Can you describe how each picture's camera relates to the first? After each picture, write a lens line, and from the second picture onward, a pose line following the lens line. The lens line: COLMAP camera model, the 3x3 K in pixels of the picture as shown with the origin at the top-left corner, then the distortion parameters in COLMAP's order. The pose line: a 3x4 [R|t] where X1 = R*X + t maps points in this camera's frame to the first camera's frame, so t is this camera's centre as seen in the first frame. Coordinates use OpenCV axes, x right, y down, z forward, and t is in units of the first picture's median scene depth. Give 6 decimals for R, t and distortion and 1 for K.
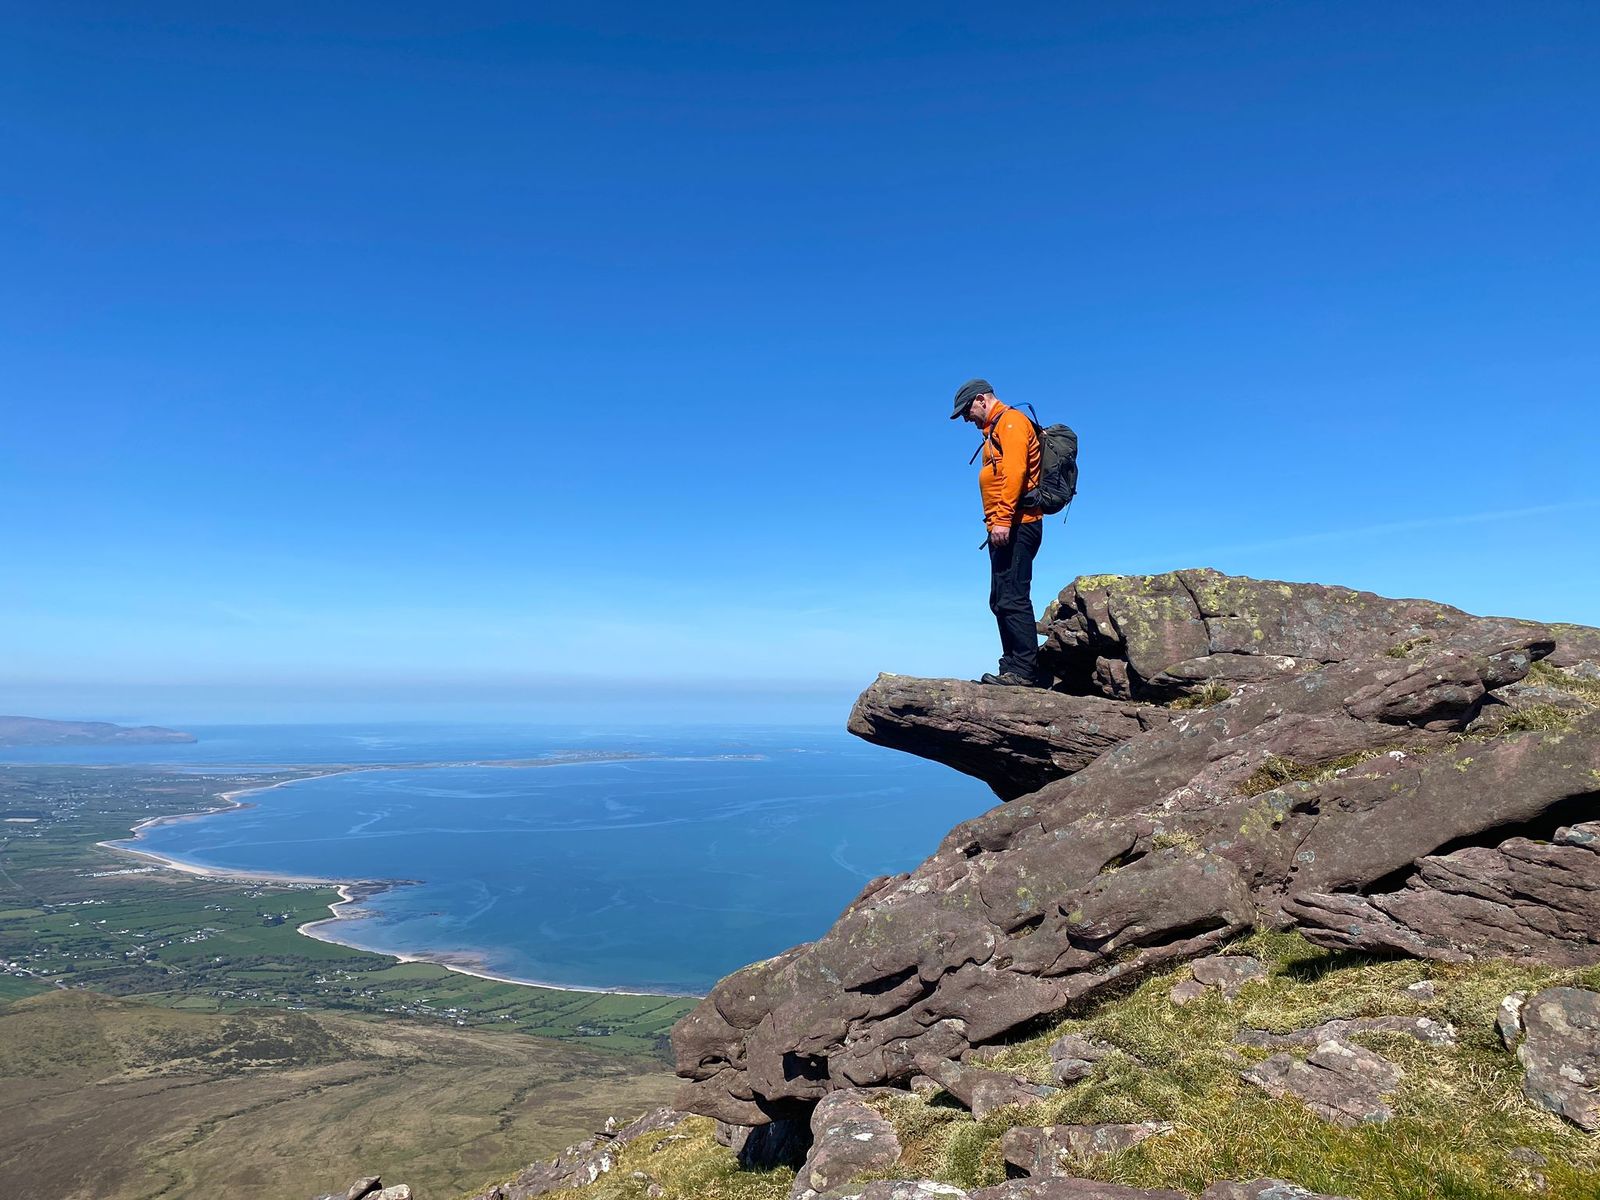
lens RADIAL K [[1205.9, 0, 802.4], [0, 1205.9, 604.7], [0, 0, 1]] dist [0.030399, 0.000283]
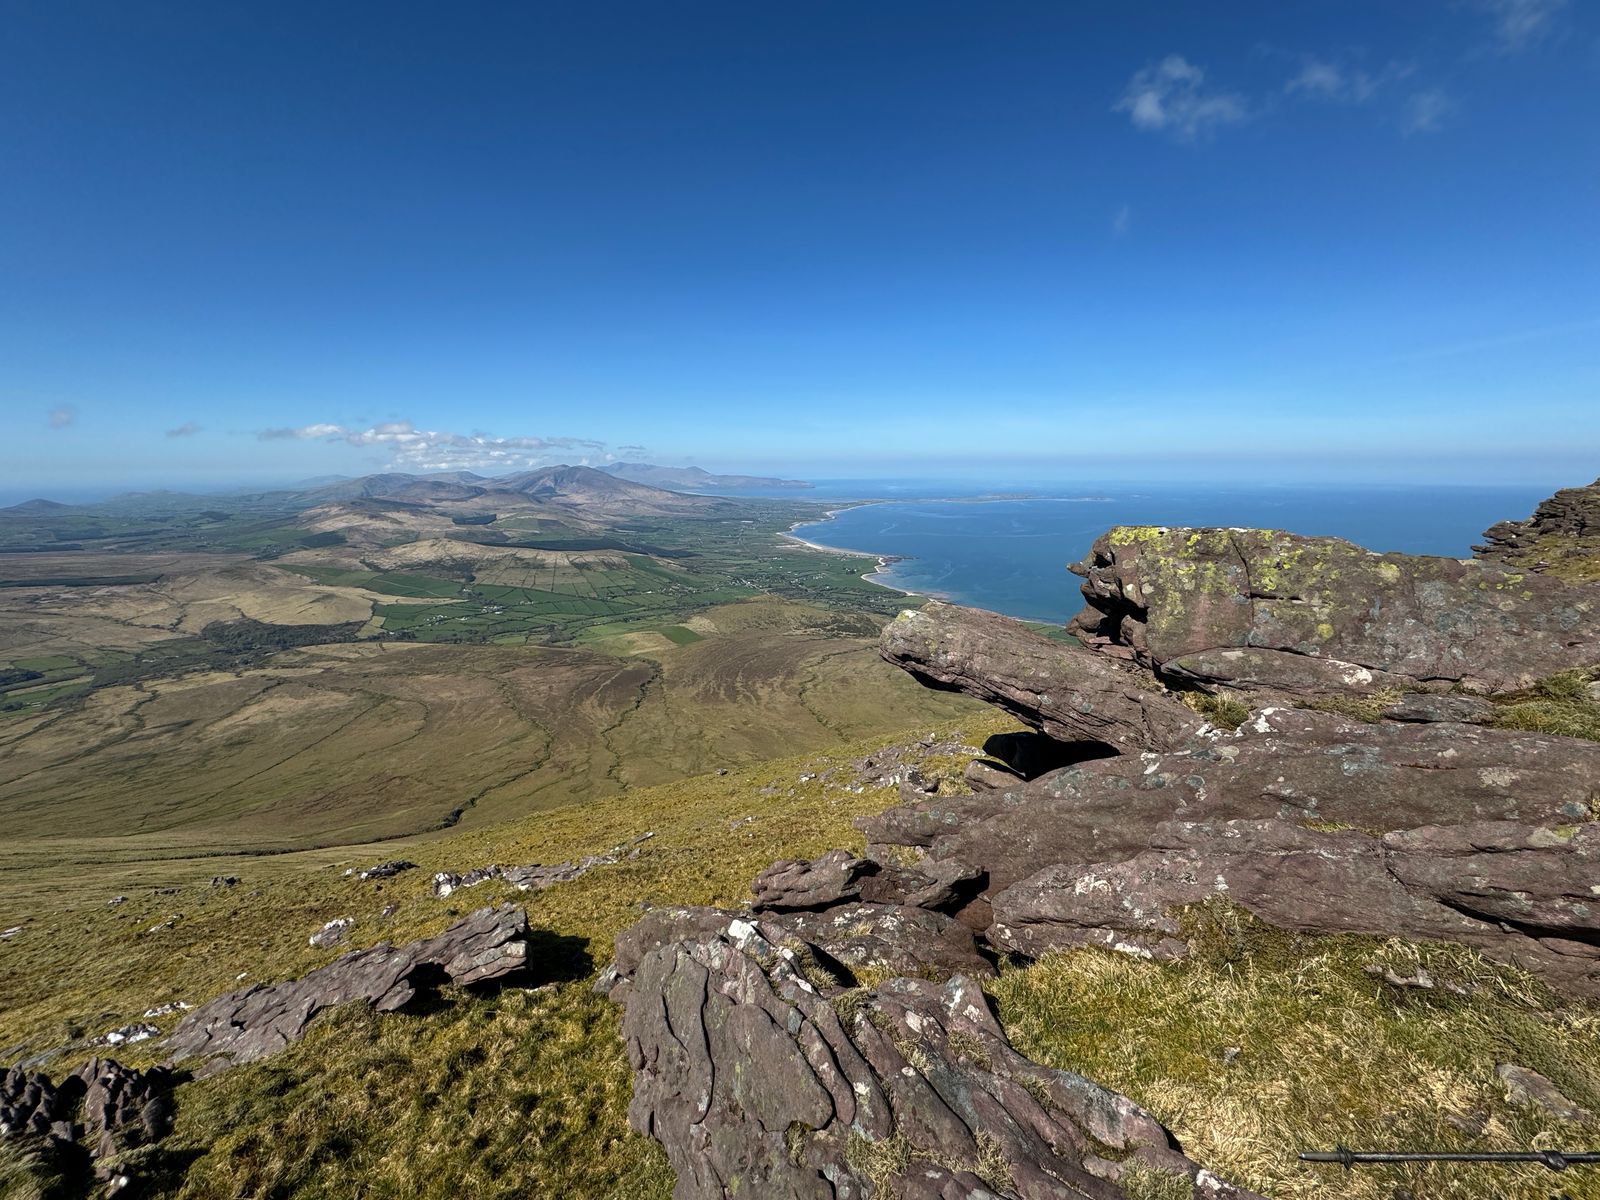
lens RADIAL K [[633.0, 0, 809.6], [0, 633.0, 602.9], [0, 0, 1]] dist [0.010300, 0.000750]
pose [[0.892103, 0.087566, -0.443265, 0.253316], [0.043417, 0.959888, 0.277003, -0.118881], [0.449741, -0.266360, 0.852517, 0.488920]]
